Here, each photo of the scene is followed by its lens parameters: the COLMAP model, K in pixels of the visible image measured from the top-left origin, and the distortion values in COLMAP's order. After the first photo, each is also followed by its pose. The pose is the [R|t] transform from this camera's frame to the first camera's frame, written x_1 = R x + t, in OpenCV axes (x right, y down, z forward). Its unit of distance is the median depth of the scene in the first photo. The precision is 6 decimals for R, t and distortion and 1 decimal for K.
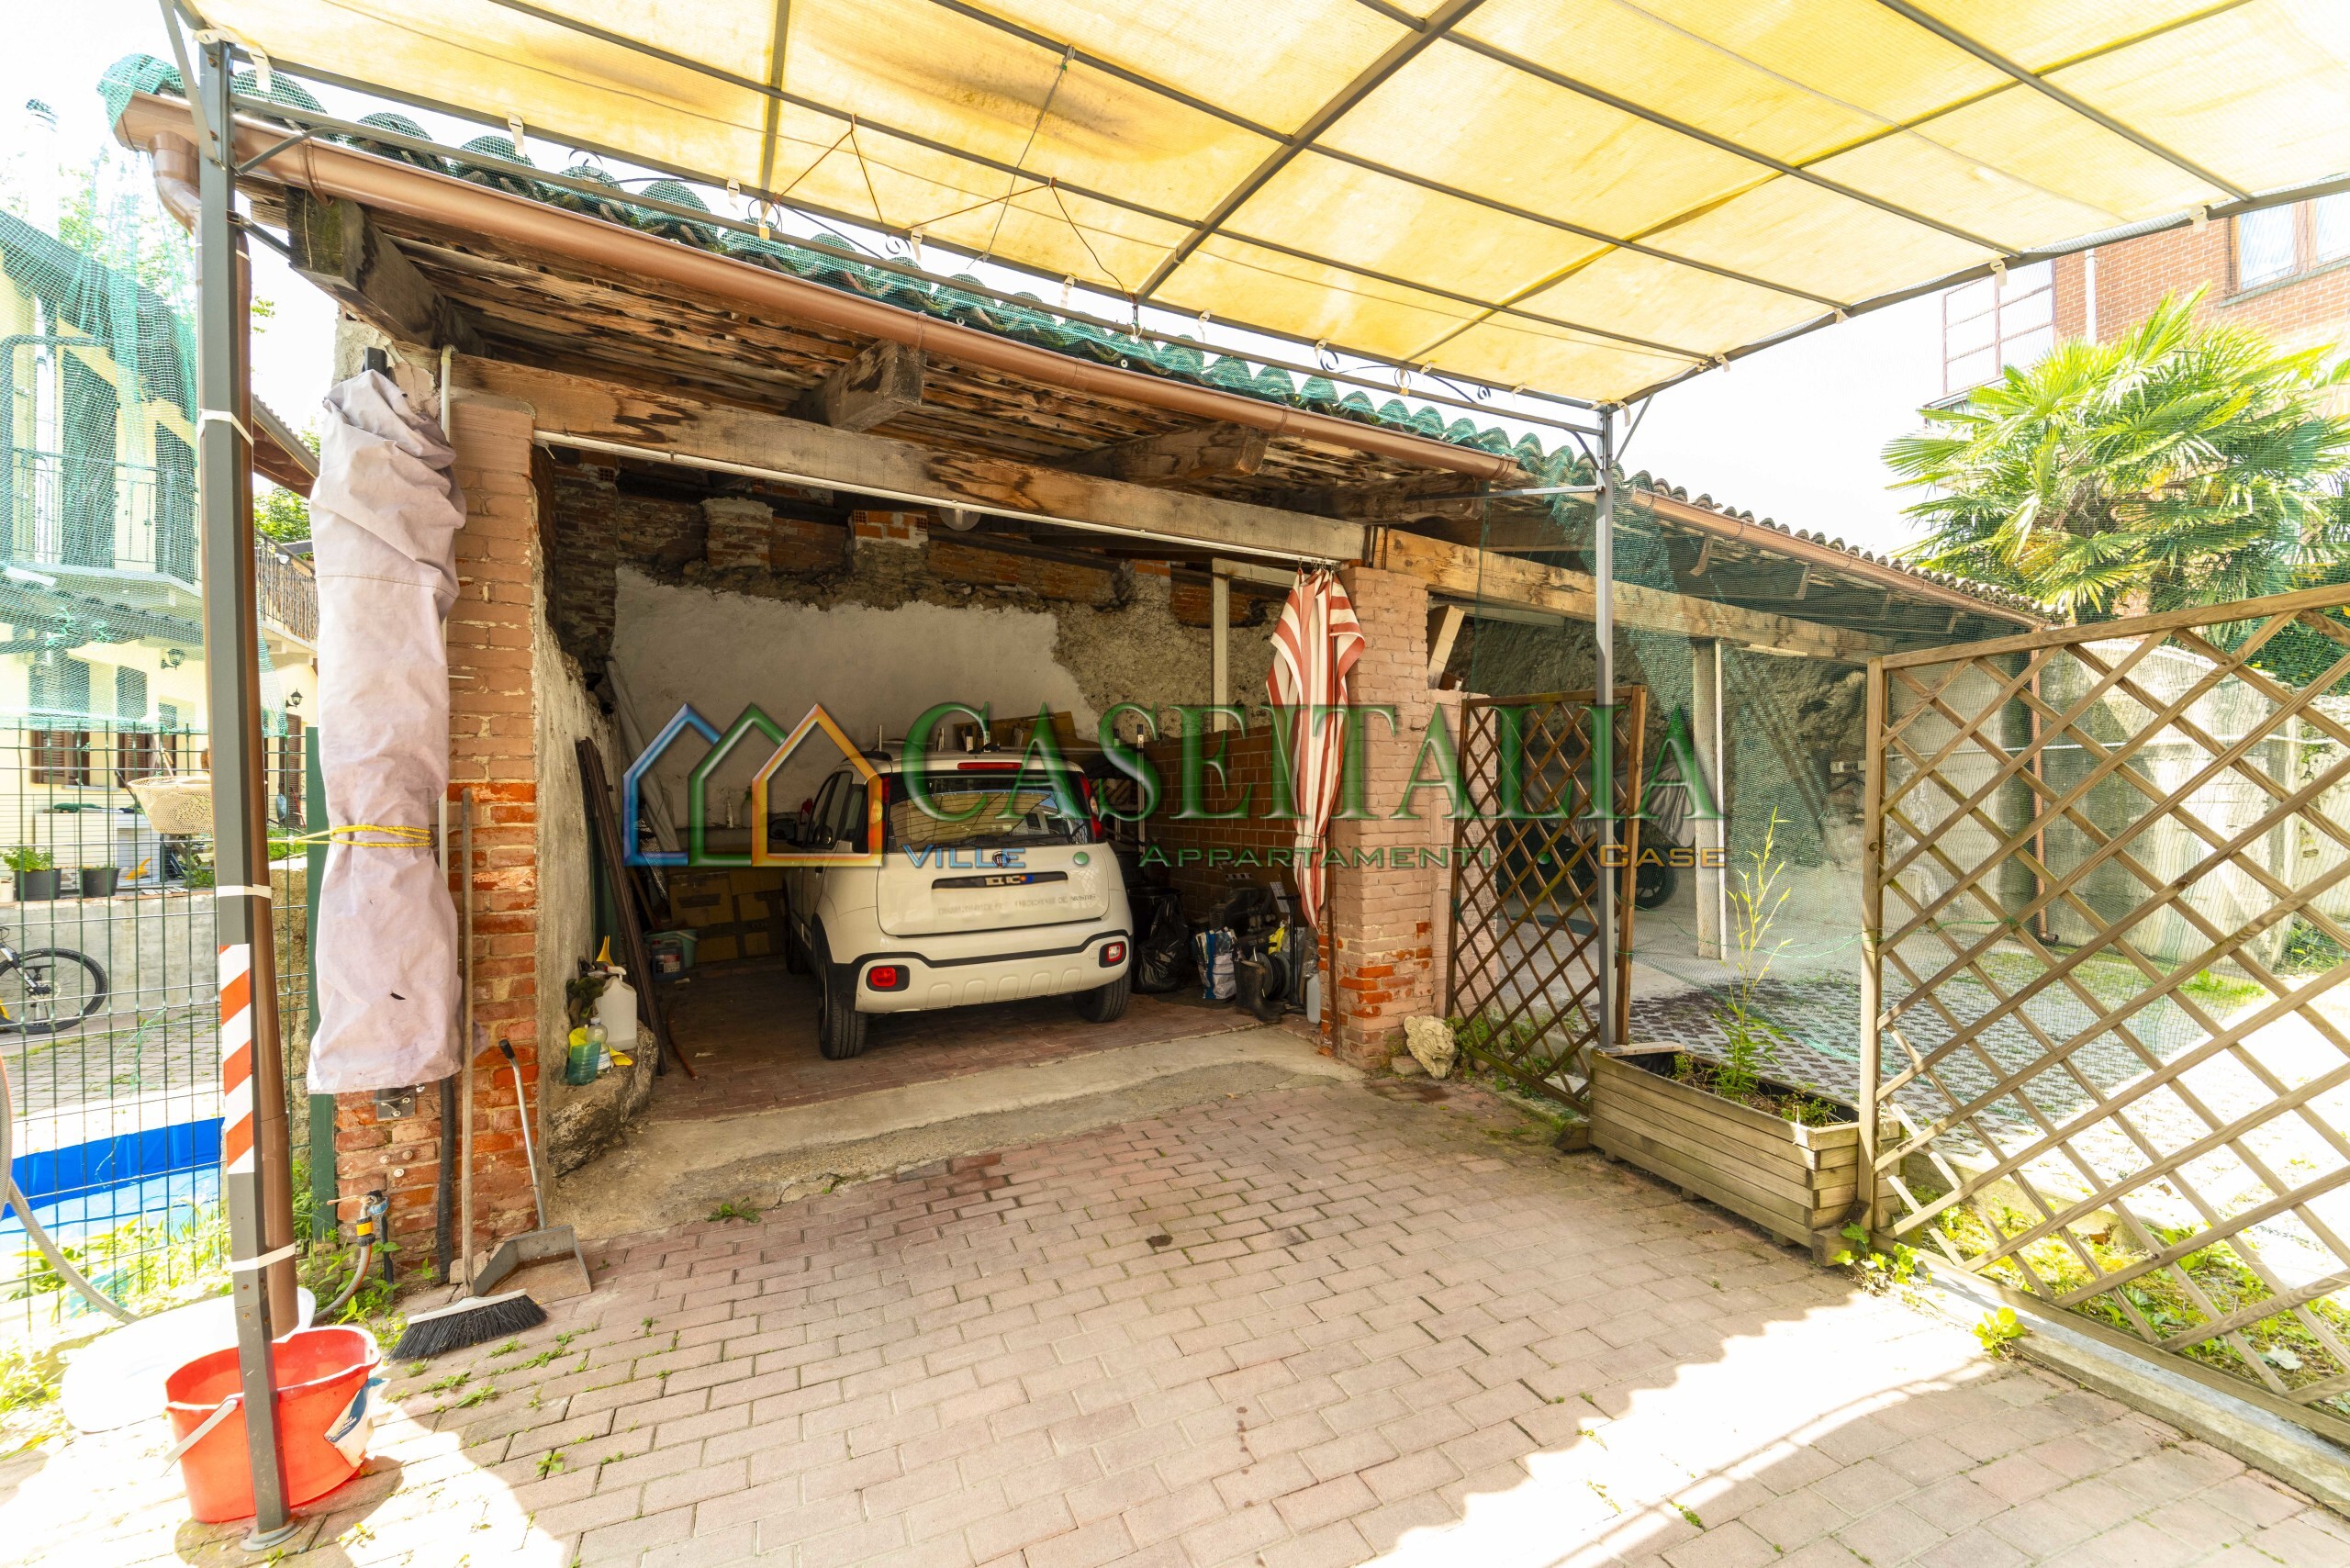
lens RADIAL K [[937.1, 0, 1167.0], [0, 937.1, 813.5], [0, 0, 1]] dist [0.058615, -0.031472]
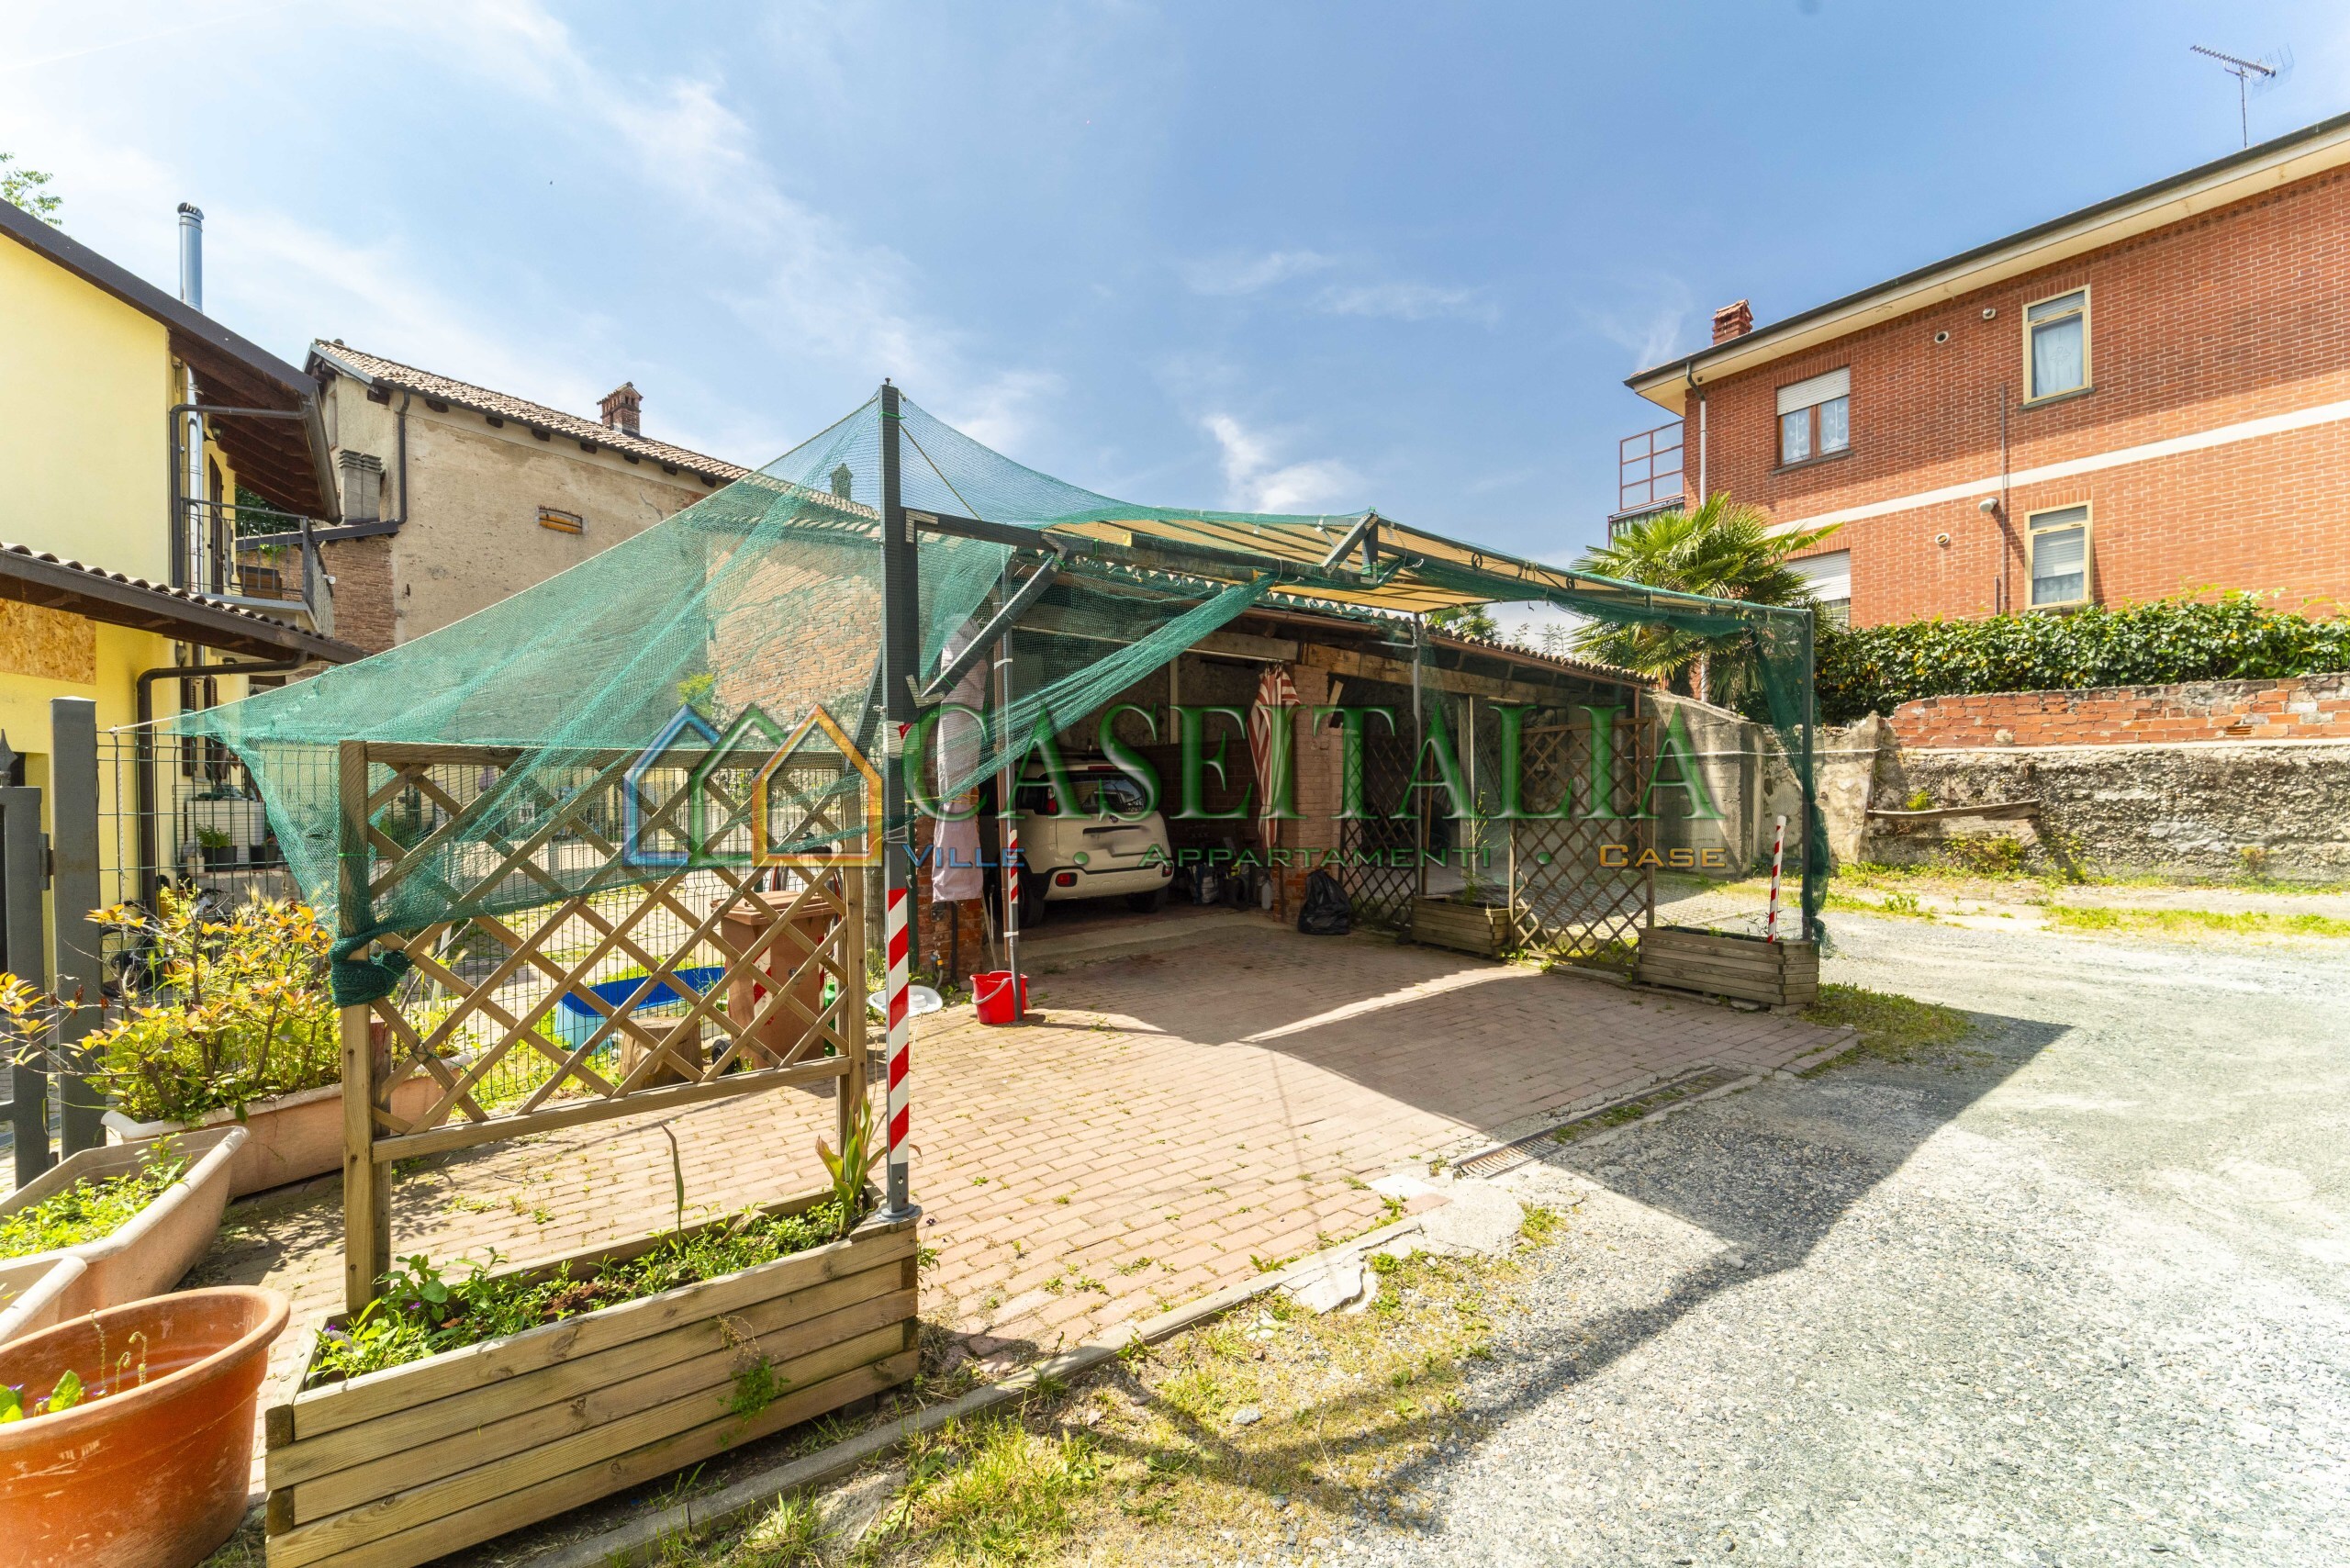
lens RADIAL K [[937.1, 0, 1167.0], [0, 937.1, 813.5], [0, 0, 1]] dist [0.058615, -0.031472]
pose [[0.982149, -0.007893, 0.187940, -0.386200], [0.006046, 0.999928, 0.010399, 0.018902], [-0.188009, -0.009078, 0.982125, -0.771358]]
